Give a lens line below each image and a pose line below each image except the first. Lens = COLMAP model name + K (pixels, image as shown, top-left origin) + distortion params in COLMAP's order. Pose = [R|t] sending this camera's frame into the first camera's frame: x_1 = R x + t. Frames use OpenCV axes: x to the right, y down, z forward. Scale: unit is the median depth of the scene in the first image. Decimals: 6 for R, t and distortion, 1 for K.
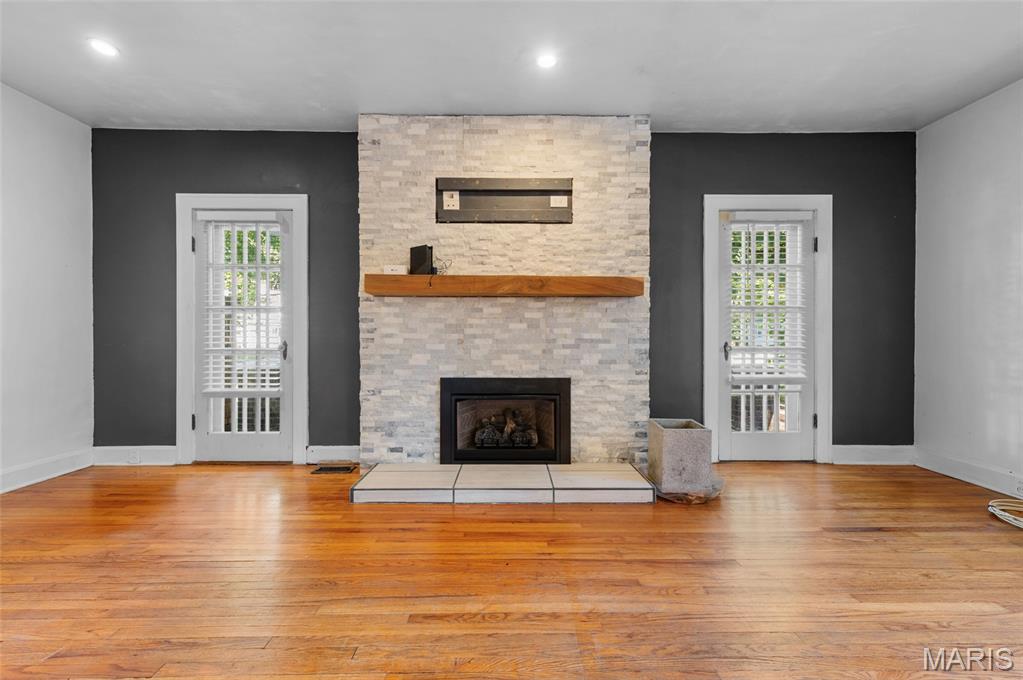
lens RADIAL K [[410.4, 0, 510.6], [0, 410.4, 336.6], [0, 0, 1]] dist [0.000196, 0.000012]
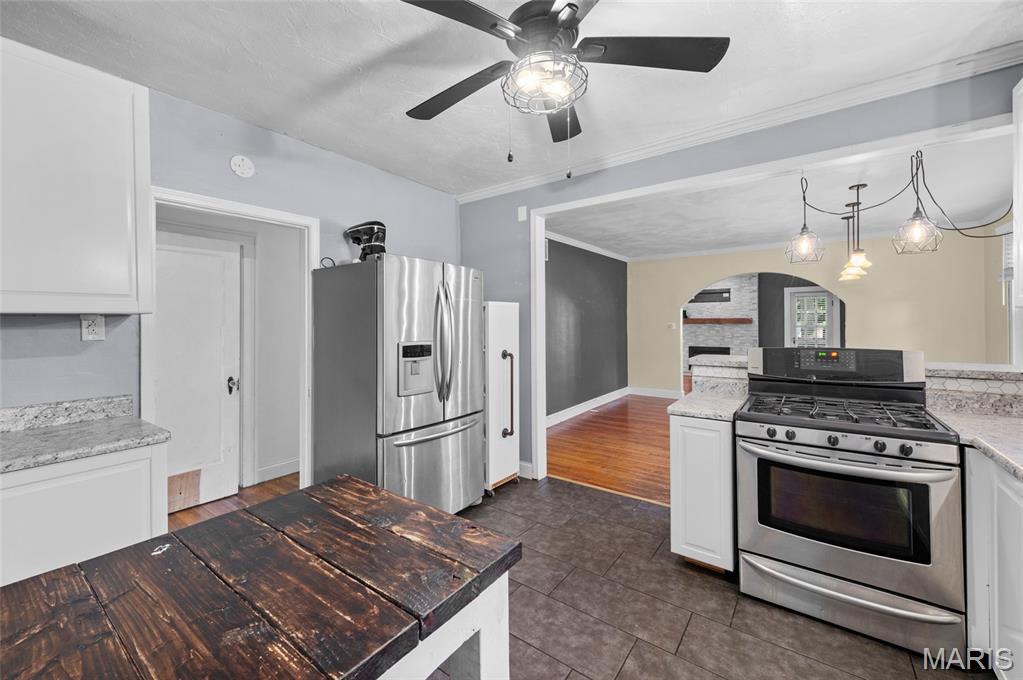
lens RADIAL K [[410.4, 0, 508.0], [0, 410.4, 318.7], [0, 0, 1]] dist [0.000196, 0.000012]
pose [[0.796707, -0.003093, -0.604358, 0.727713], [-0.001389, 0.999975, -0.006950, -0.109724], [0.604364, 0.006377, 0.796683, -2.760998]]
